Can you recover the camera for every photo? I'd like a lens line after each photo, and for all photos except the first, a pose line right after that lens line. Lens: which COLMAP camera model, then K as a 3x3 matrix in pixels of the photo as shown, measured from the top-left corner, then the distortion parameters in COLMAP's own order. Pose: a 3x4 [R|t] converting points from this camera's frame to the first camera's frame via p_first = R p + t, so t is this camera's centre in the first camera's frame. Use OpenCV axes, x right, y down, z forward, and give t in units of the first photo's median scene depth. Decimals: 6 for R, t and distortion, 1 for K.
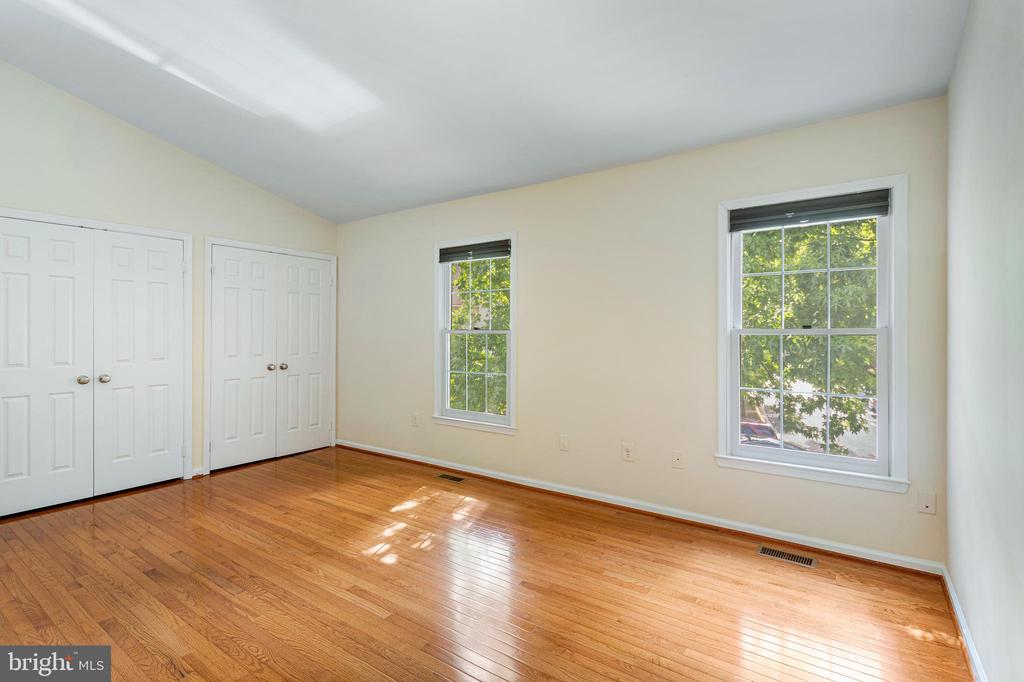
lens RADIAL K [[492.8, 0, 497.9], [0, 492.8, 325.6], [0, 0, 1]] dist [-0.002192, 0.000496]
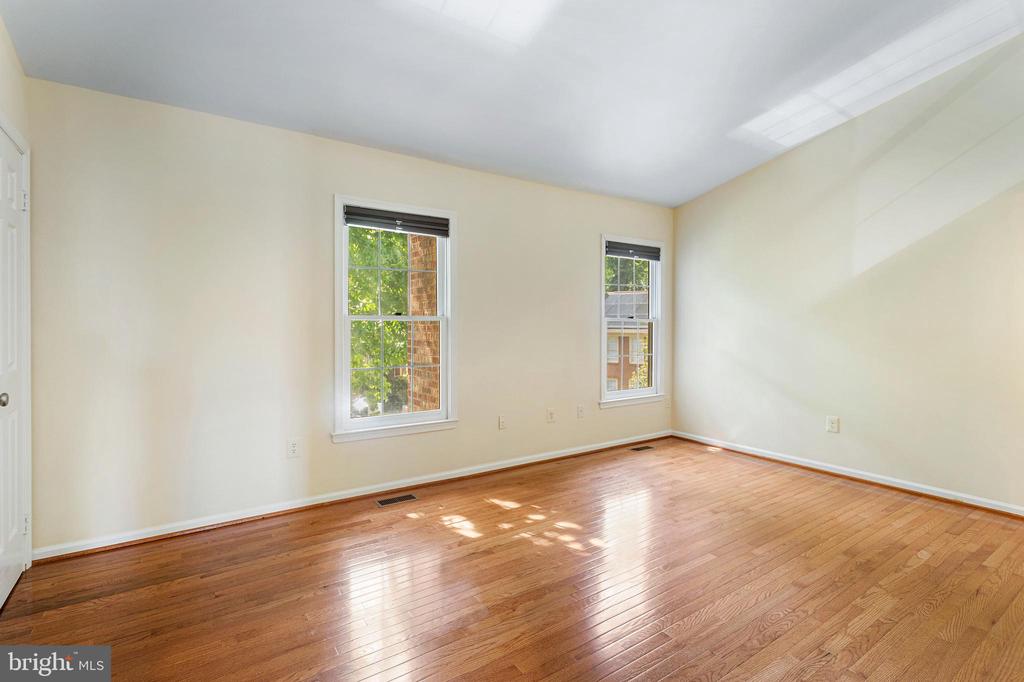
lens RADIAL K [[492.8, 0, 497.9], [0, 492.8, 325.6], [0, 0, 1]] dist [-0.002192, 0.000496]
pose [[0.341624, -0.008449, 0.939799, -0.880746], [-0.020846, 0.999645, 0.016565, 0.008743], [-0.939605, -0.025250, 0.341327, 0.640278]]
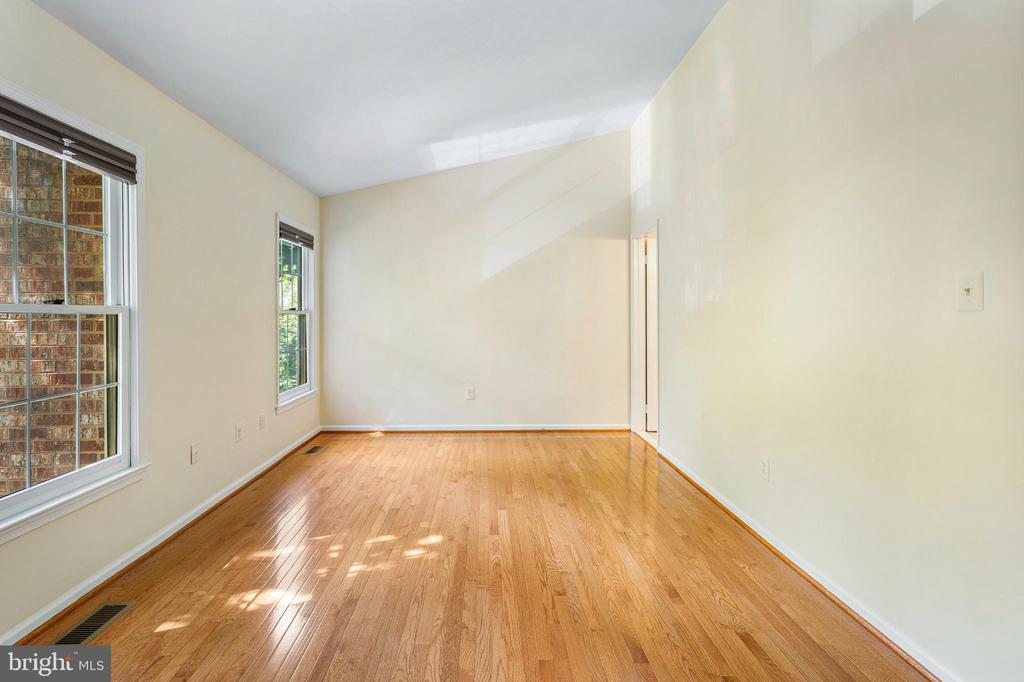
lens RADIAL K [[499.2, 0, 507.7], [0, 499.2, 306.0], [0, 0, 1]] dist [-0.000712, 0.000385]
pose [[-0.631114, 0.009891, 0.775627, -0.788832], [-0.017635, 0.999477, -0.027095, 0.017559], [-0.775490, -0.030778, -0.630610, 1.107759]]
